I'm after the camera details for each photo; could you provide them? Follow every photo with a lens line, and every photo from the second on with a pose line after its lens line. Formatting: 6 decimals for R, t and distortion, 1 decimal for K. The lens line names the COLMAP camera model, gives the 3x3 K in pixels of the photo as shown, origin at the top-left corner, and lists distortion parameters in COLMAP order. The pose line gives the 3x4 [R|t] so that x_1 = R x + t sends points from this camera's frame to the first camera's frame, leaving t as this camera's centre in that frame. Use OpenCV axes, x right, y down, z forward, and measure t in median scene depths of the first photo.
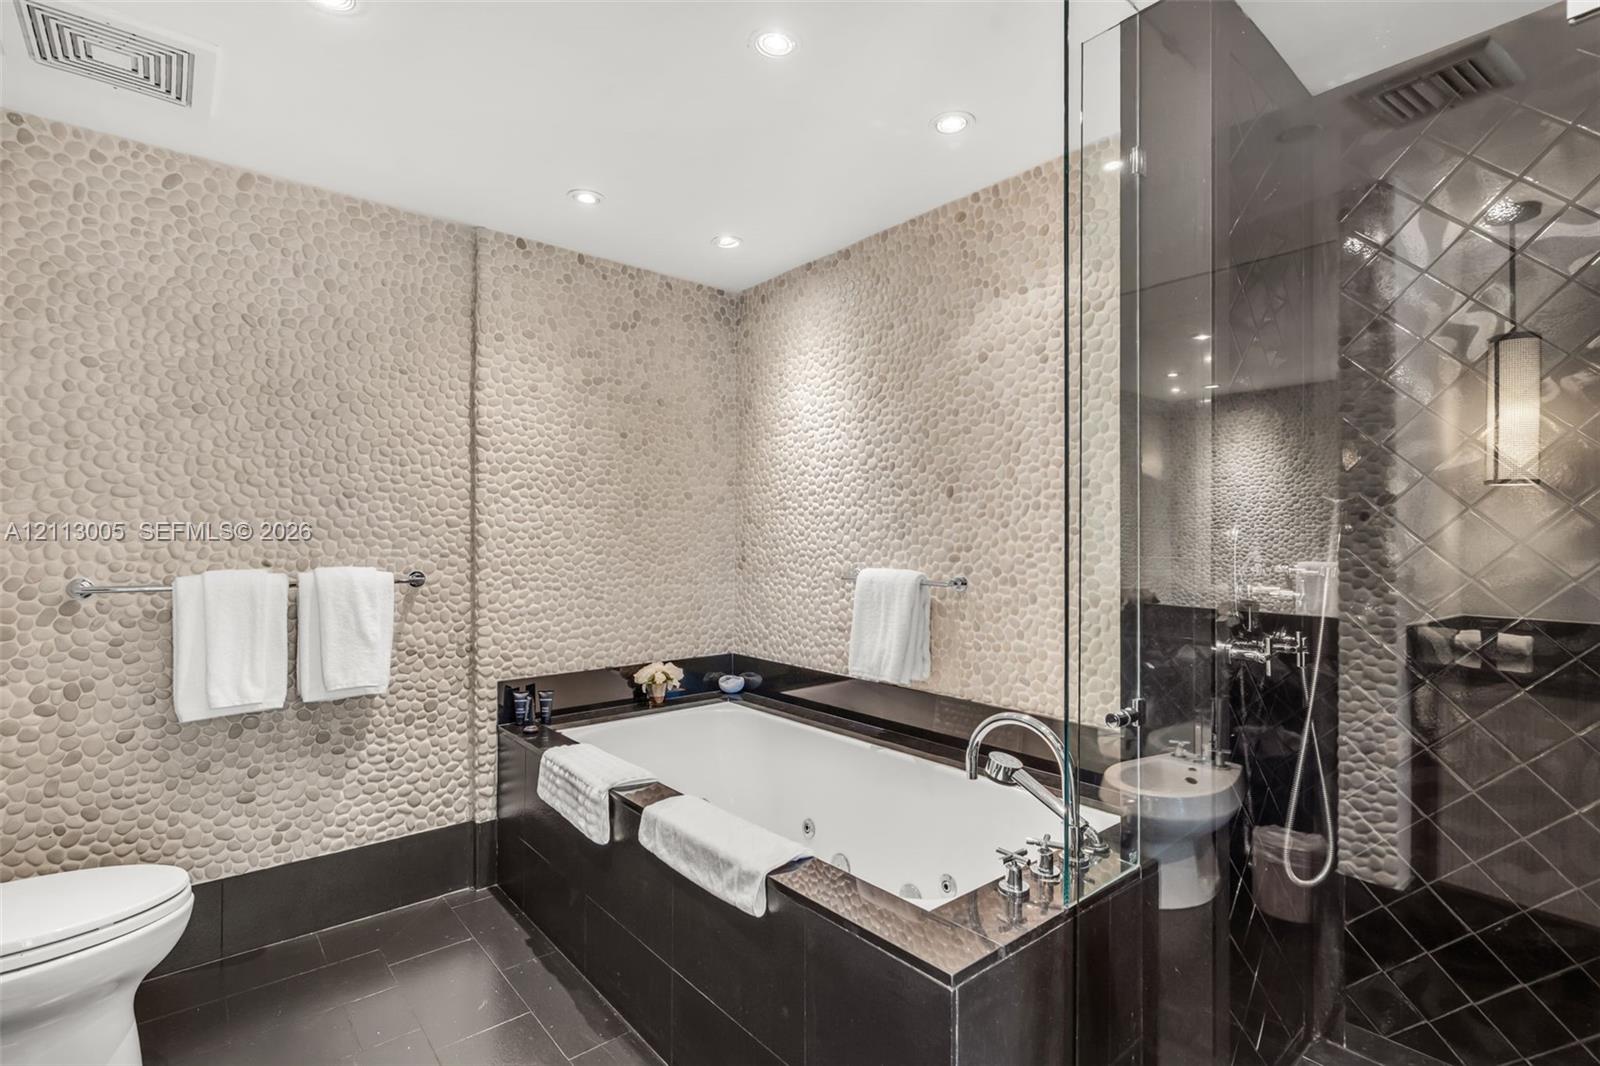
lens RADIAL K [[764.6, 0, 802.4], [0, 764.6, 534.2], [0, 0, 1]] dist [-0.004979, 0.003427]
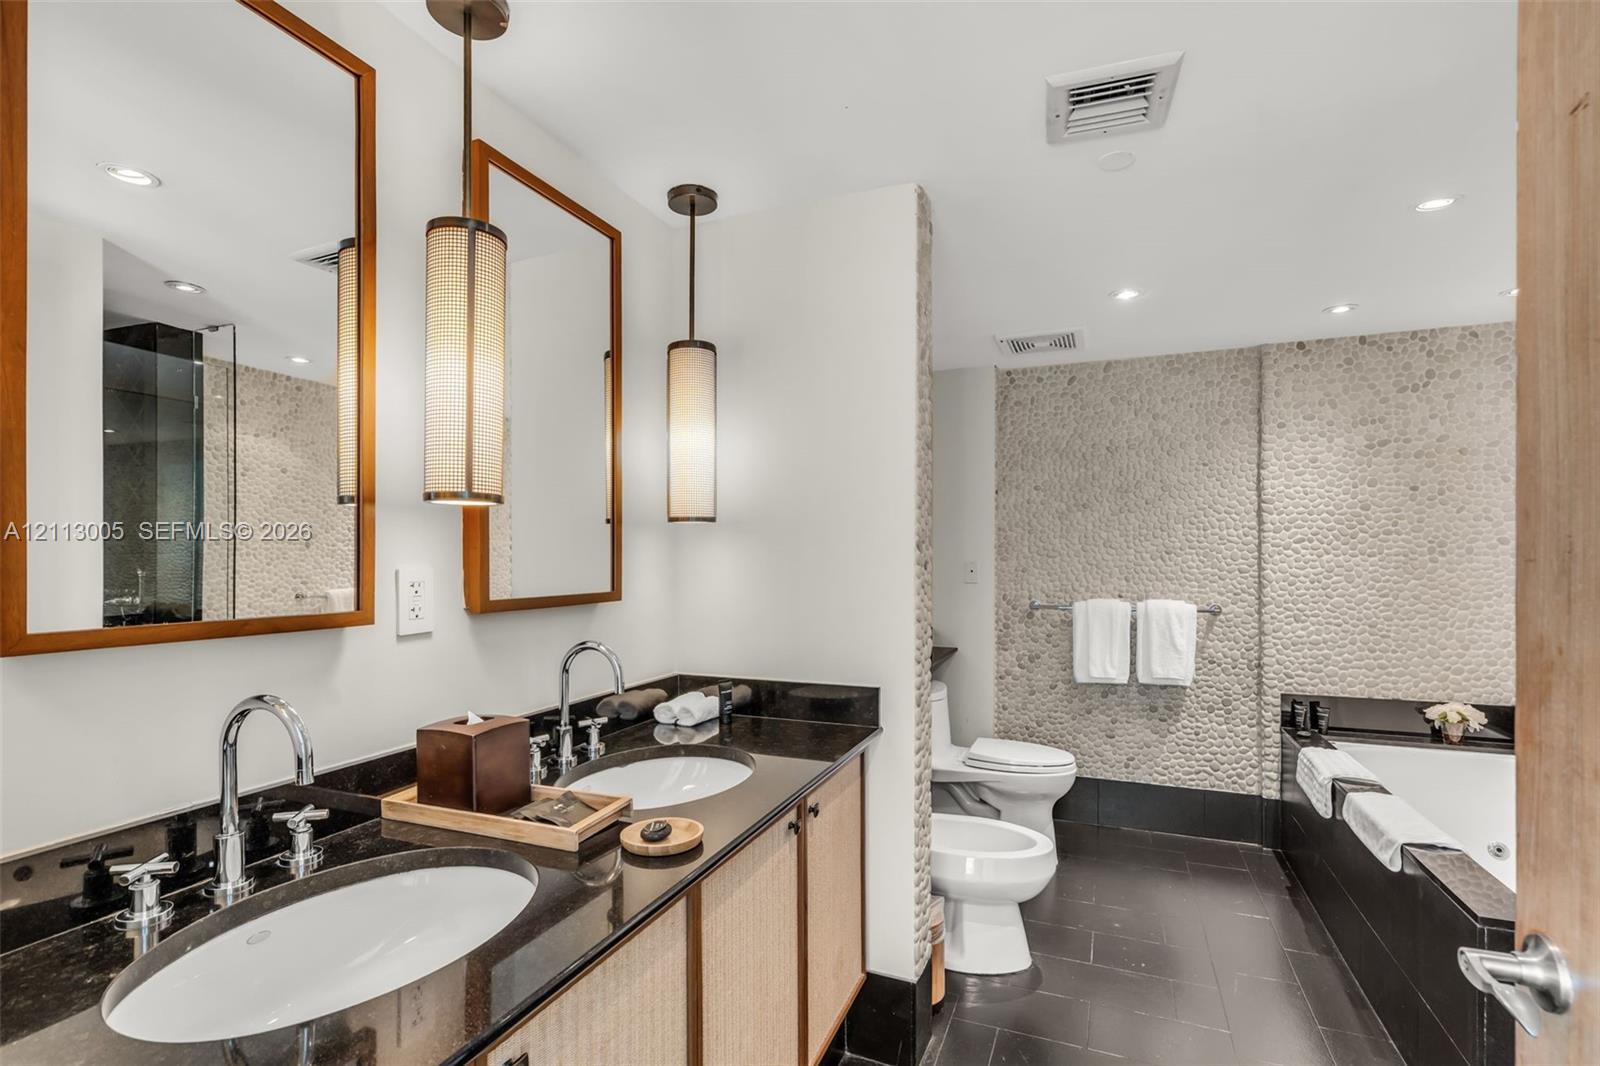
lens RADIAL K [[764.6, 0, 801.9], [0, 764.6, 546.5], [0, 0, 1]] dist [-0.004979, 0.003427]
pose [[0.476838, -0.012997, -0.878895, 0.363041], [0.002833, 0.999908, -0.013249, -0.041406], [0.878986, 0.003828, 0.476831, -0.337049]]
